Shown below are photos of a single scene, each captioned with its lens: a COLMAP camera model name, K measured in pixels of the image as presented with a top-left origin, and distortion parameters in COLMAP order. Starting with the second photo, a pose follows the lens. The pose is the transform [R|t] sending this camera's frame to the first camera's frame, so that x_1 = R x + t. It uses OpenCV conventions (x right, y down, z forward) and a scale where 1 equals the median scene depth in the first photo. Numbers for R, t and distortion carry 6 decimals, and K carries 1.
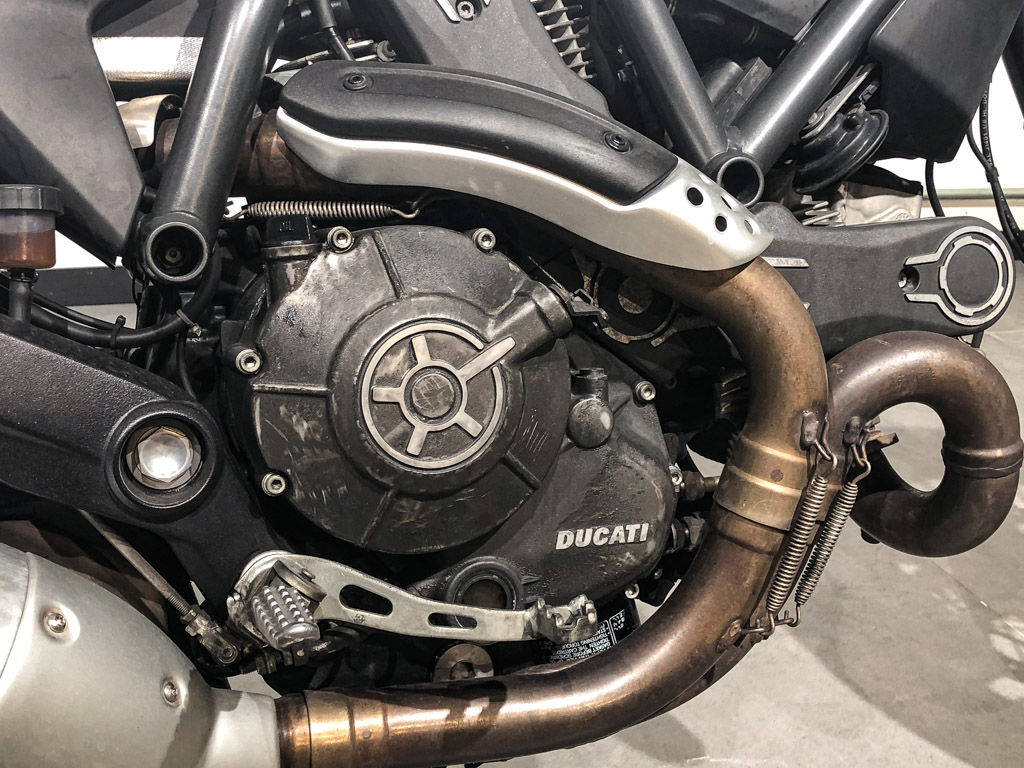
lens RADIAL K [[1270.8, 0, 512.0], [0, 1270.8, 384.0], [0, 0, 1]] dist [0.180503, -0.683155]
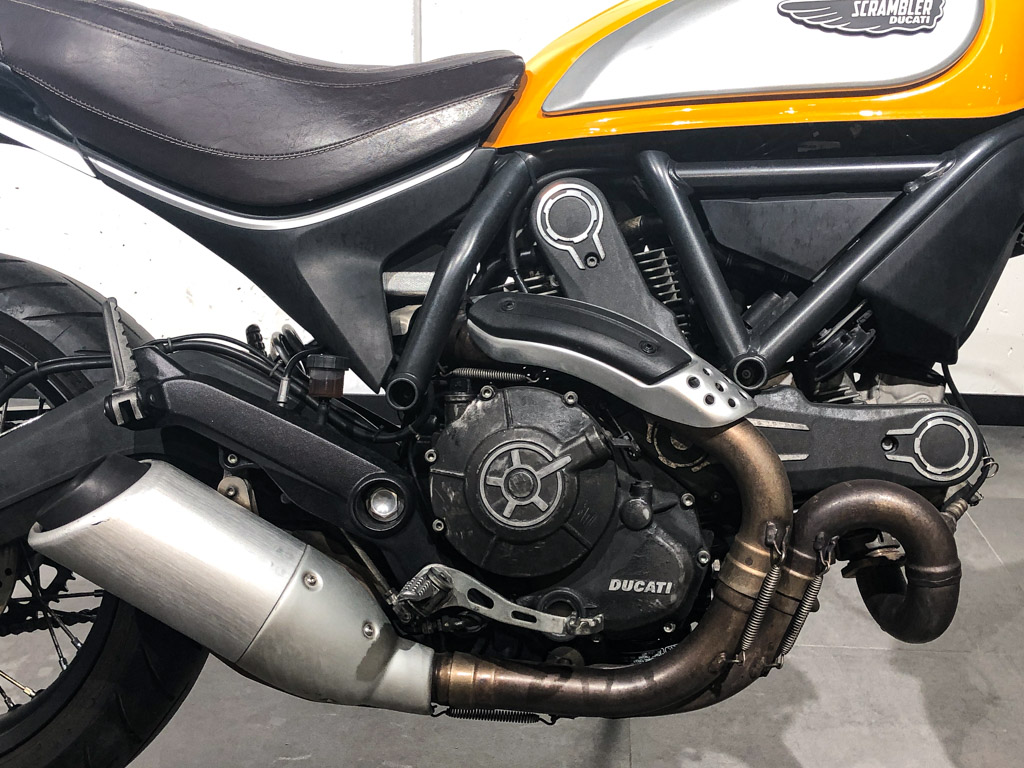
lens RADIAL K [[1270.8, 0, 512.0], [0, 1270.8, 384.0], [0, 0, 1]] dist [0.180503, -0.683155]
pose [[0.924816, 0.070862, -0.373756, 0.540630], [-0.103333, 0.992351, -0.067542, -0.008514], [0.366111, 0.101085, 0.925065, -0.611461]]
